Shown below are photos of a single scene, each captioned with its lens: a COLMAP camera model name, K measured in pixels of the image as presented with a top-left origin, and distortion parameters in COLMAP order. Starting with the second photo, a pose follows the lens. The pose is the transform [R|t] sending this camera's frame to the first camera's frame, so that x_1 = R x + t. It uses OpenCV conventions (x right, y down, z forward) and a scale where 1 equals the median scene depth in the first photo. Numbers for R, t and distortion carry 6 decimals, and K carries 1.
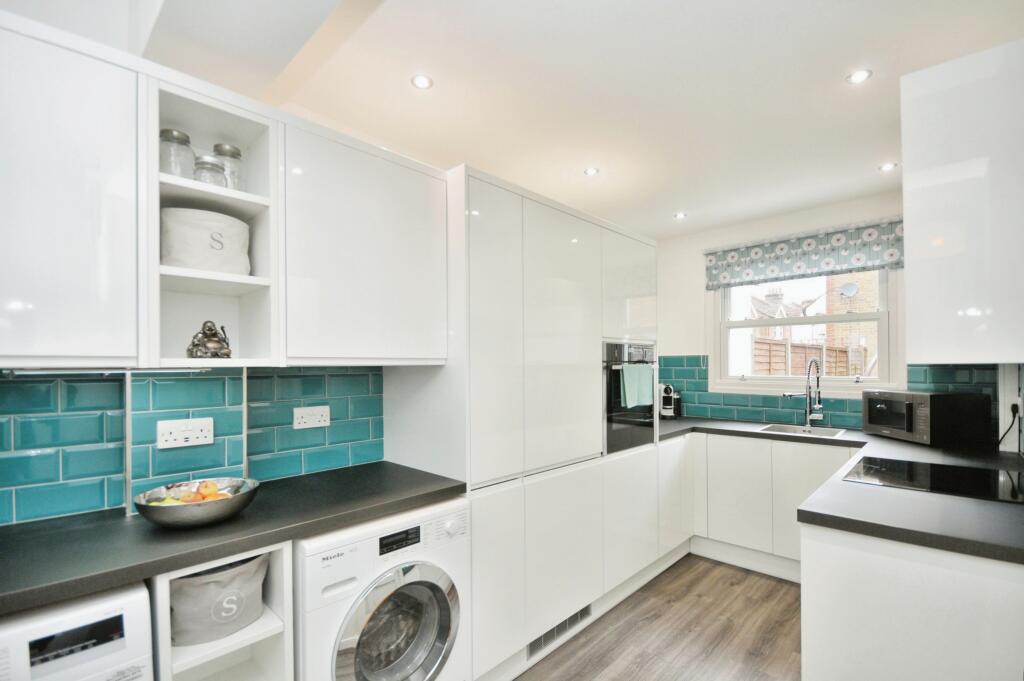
lens RADIAL K [[460.6, 0, 511.3], [0, 460.6, 360.9], [0, 0, 1]] dist [0.001376, -0.000132]
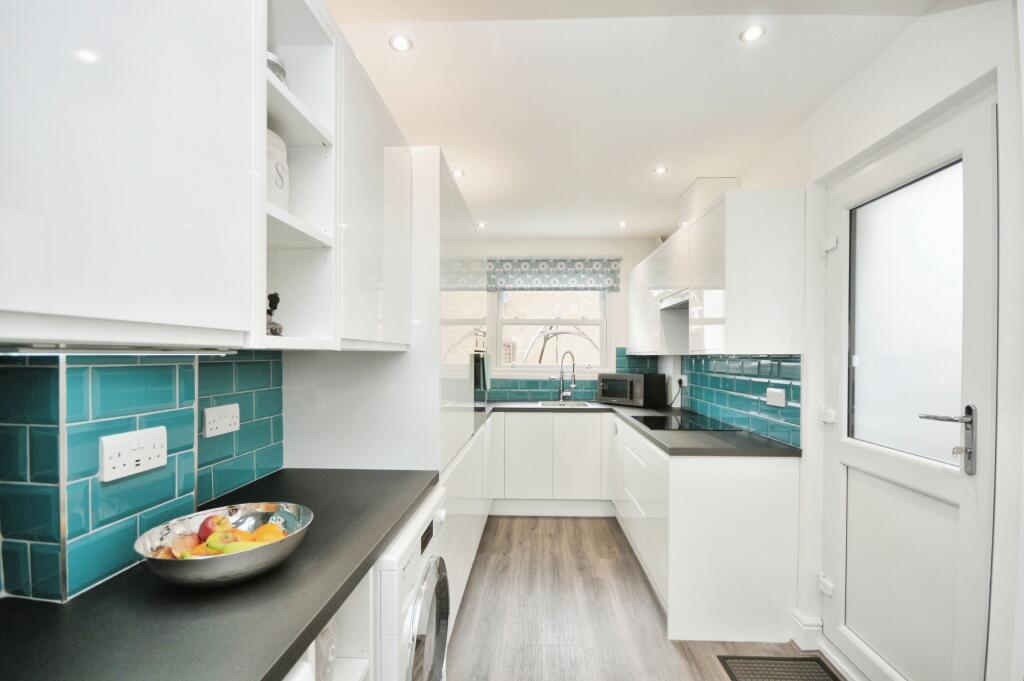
lens RADIAL K [[463.5, 0, 513.5], [0, 463.5, 357.1], [0, 0, 1]] dist [0.001374, -0.000051]
pose [[0.742331, 0.007275, 0.669994, -0.428234], [-0.015327, 0.999864, 0.006125, 0.008057], [-0.669858, -0.014816, 0.742341, 0.104862]]
